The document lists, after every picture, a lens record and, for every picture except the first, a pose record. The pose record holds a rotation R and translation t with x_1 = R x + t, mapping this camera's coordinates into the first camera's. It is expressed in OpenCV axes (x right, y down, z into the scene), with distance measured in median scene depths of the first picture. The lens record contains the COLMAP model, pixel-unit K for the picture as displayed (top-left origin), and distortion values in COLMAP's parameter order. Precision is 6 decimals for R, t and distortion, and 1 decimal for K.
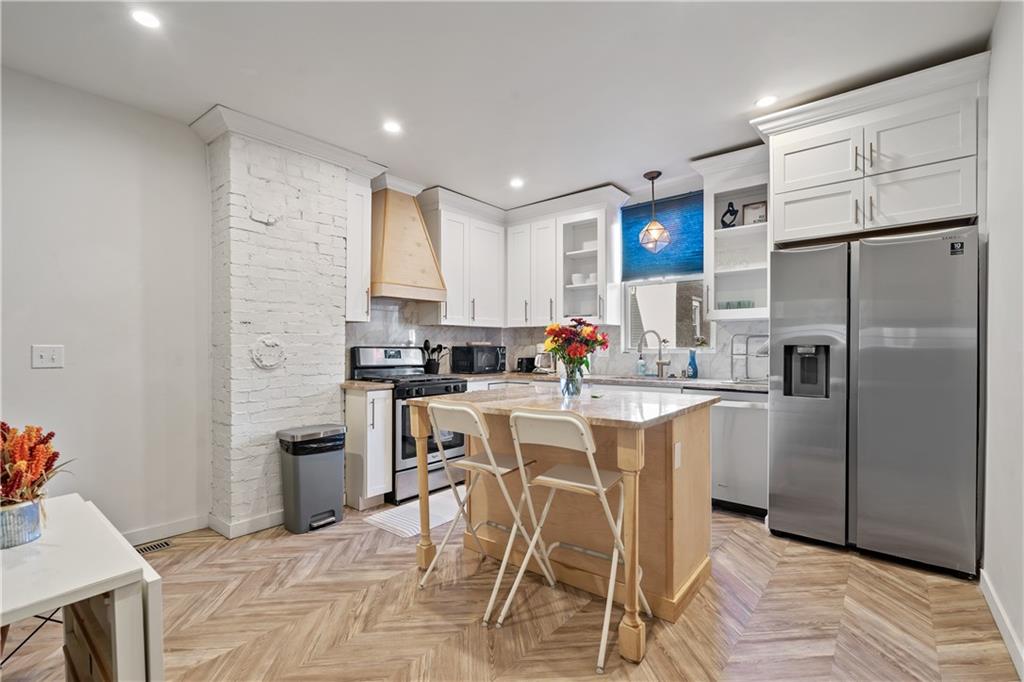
lens RADIAL K [[466.4, 0, 507.2], [0, 466.4, 349.3], [0, 0, 1]] dist [-0.001404, 0.001688]
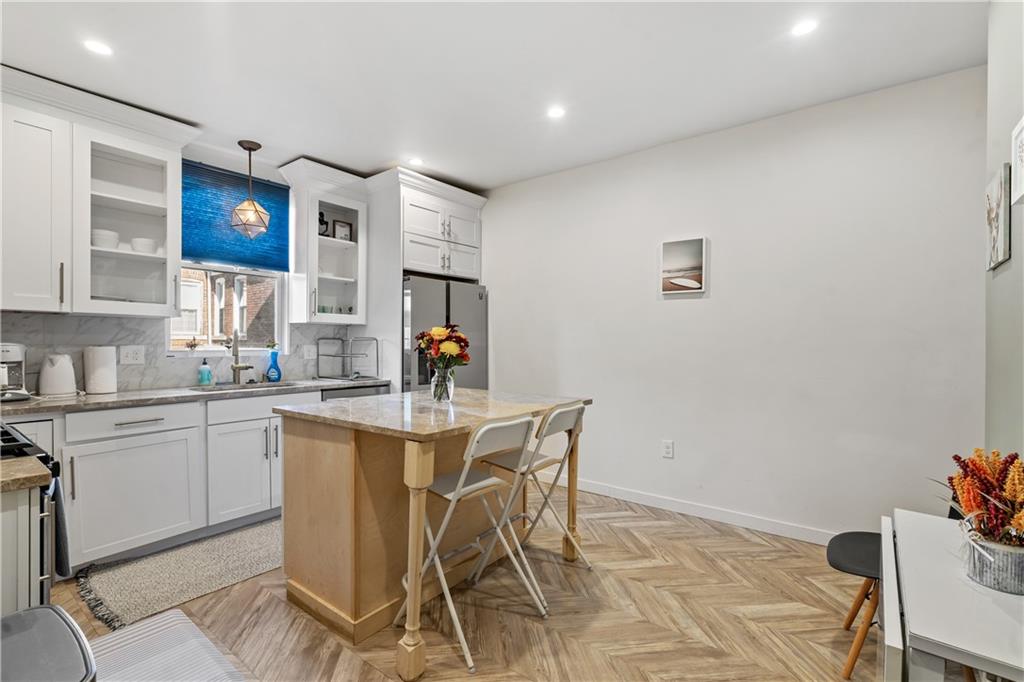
lens RADIAL K [[466.4, 0, 508.5], [0, 466.4, 344.0], [0, 0, 1]] dist [-0.001404, 0.001688]
pose [[-0.029229, 0.000445, 0.999573, -0.600351], [0.002457, 0.999997, -0.000373, -0.012930], [-0.999570, 0.002445, -0.029230, 0.609997]]
